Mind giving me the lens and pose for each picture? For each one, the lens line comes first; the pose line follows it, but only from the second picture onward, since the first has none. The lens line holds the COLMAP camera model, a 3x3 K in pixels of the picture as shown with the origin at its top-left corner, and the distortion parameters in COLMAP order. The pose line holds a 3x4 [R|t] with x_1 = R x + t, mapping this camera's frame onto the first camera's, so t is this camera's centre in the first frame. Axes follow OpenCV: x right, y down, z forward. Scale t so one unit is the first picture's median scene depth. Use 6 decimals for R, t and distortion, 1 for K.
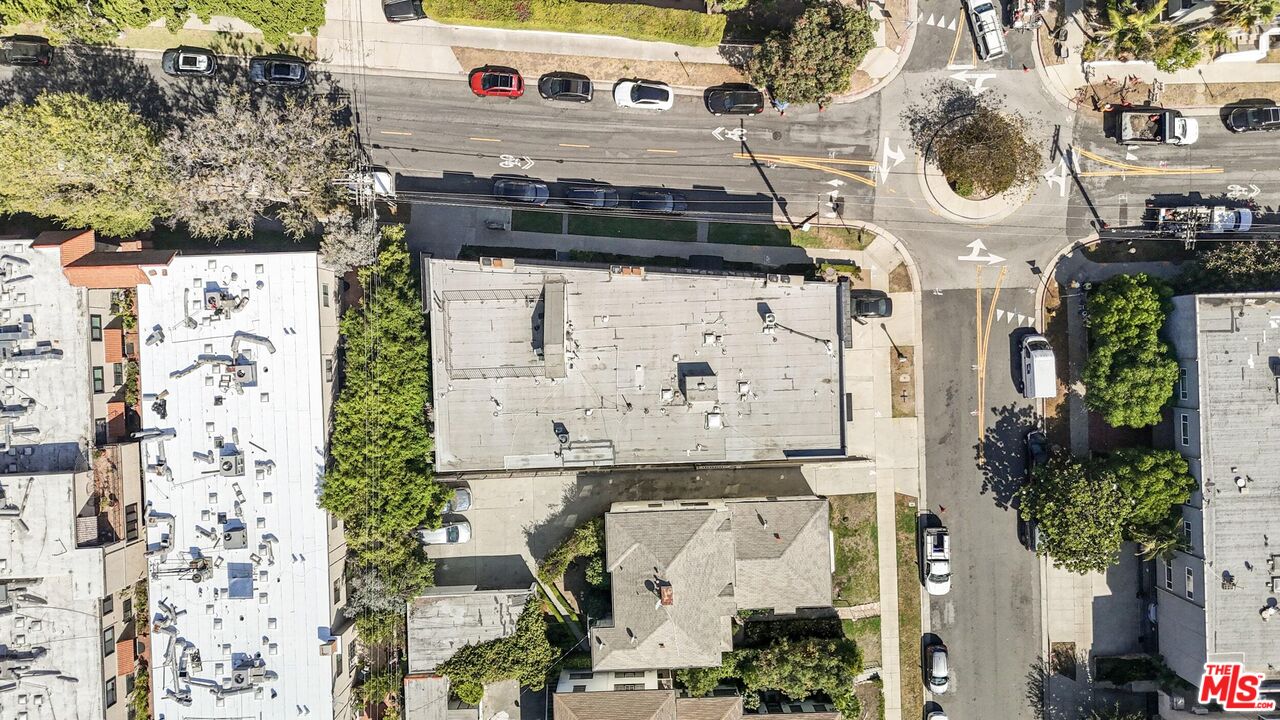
lens RADIAL K [[938.6, 0, 640.0], [0, 938.6, 360.0], [0, 0, 1]] dist [0.007638, 0.002066]
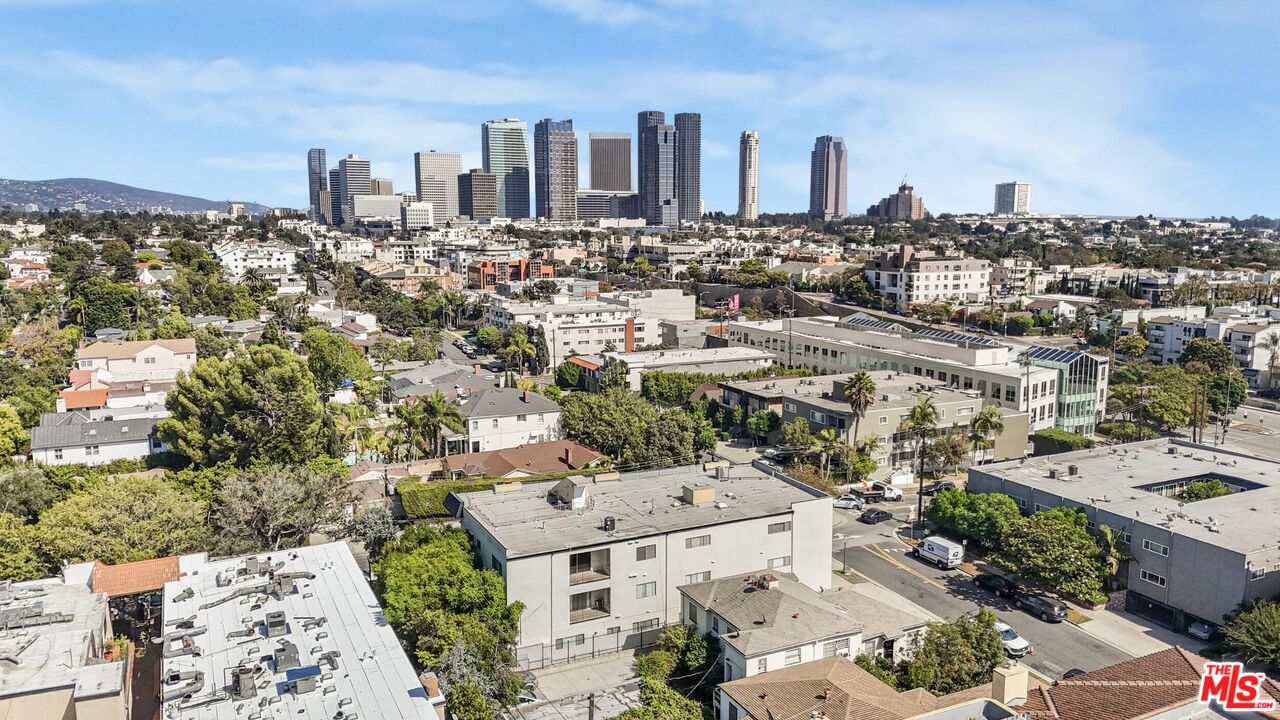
lens RADIAL K [[938.6, 0, 640.0], [0, 938.6, 360.0], [0, 0, 1]] dist [0.007638, 0.002066]
pose [[0.911299, -0.068359, 0.406031, -0.462896], [0.411616, 0.126467, -0.902540, 1.025222], [0.010347, 0.989613, 0.143387, 0.620969]]
